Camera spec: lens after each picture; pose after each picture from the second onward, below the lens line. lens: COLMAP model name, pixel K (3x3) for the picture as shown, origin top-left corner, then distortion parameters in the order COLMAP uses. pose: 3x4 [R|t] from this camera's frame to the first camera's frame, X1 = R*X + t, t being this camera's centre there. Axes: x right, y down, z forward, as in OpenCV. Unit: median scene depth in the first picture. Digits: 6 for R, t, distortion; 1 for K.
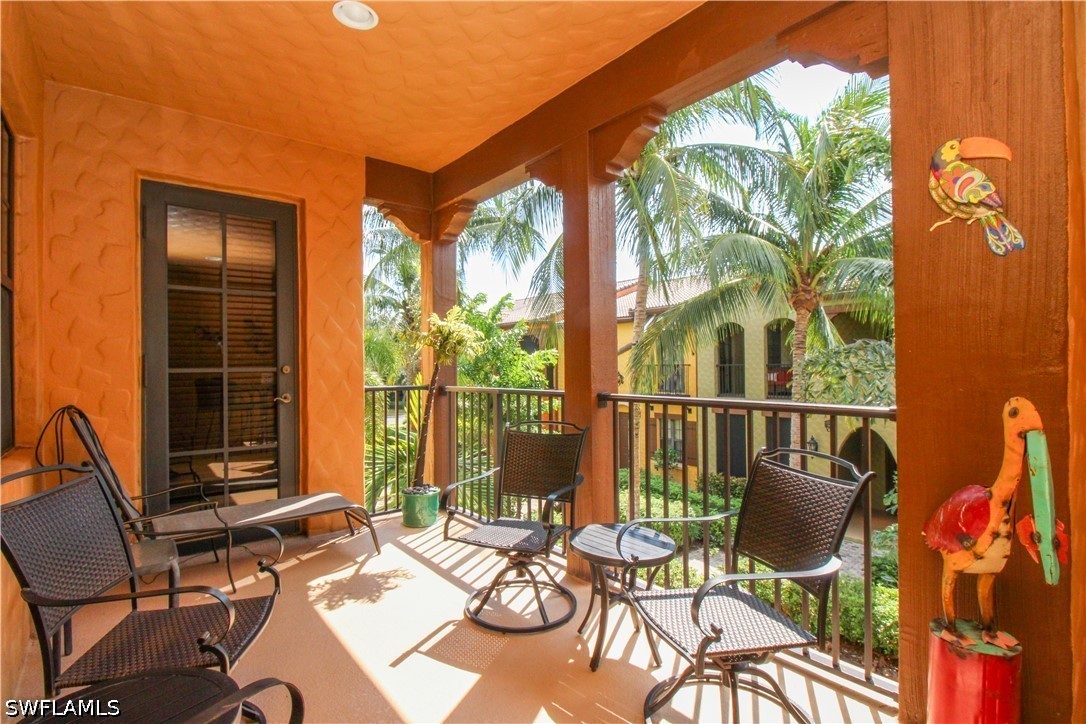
lens RADIAL K [[515.1, 0, 519.8], [0, 515.1, 359.1], [0, 0, 1]] dist [-0.020795, -0.014021]
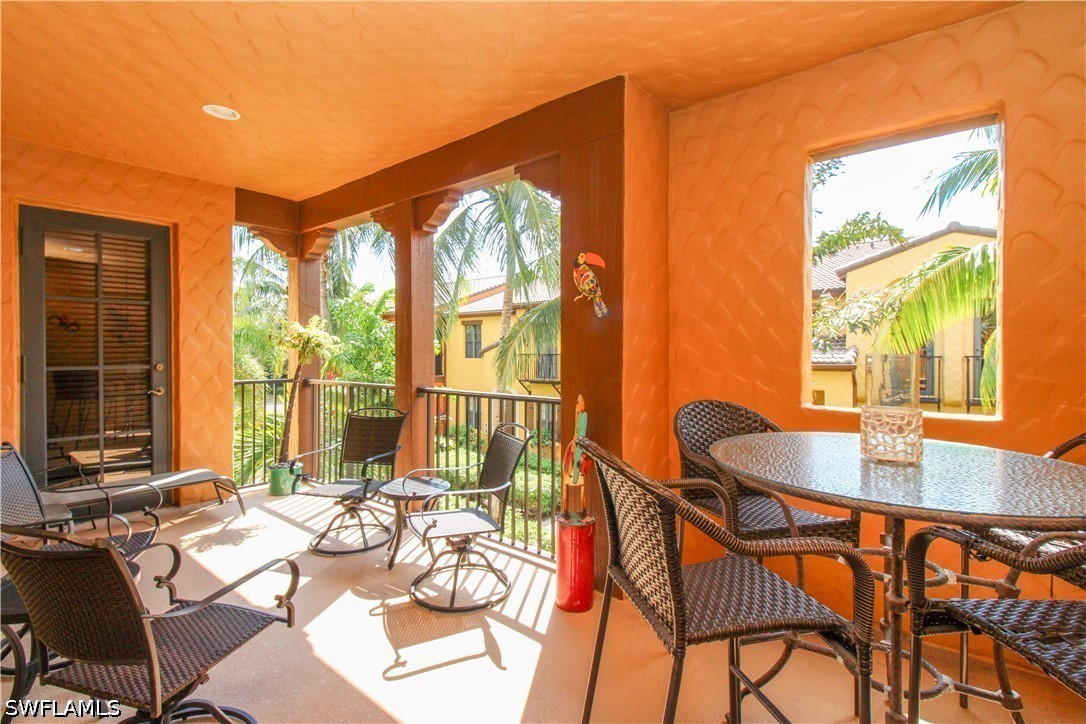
lens RADIAL K [[515.8, 0, 549.6], [0, 515.8, 352.7], [0, 0, 1]] dist [-0.000146, -0.013778]
pose [[0.972081, 0.010899, 0.234390, 0.144007], [-0.015497, 0.999722, 0.017784, -0.048459], [-0.234131, -0.020920, 0.971980, -0.369694]]
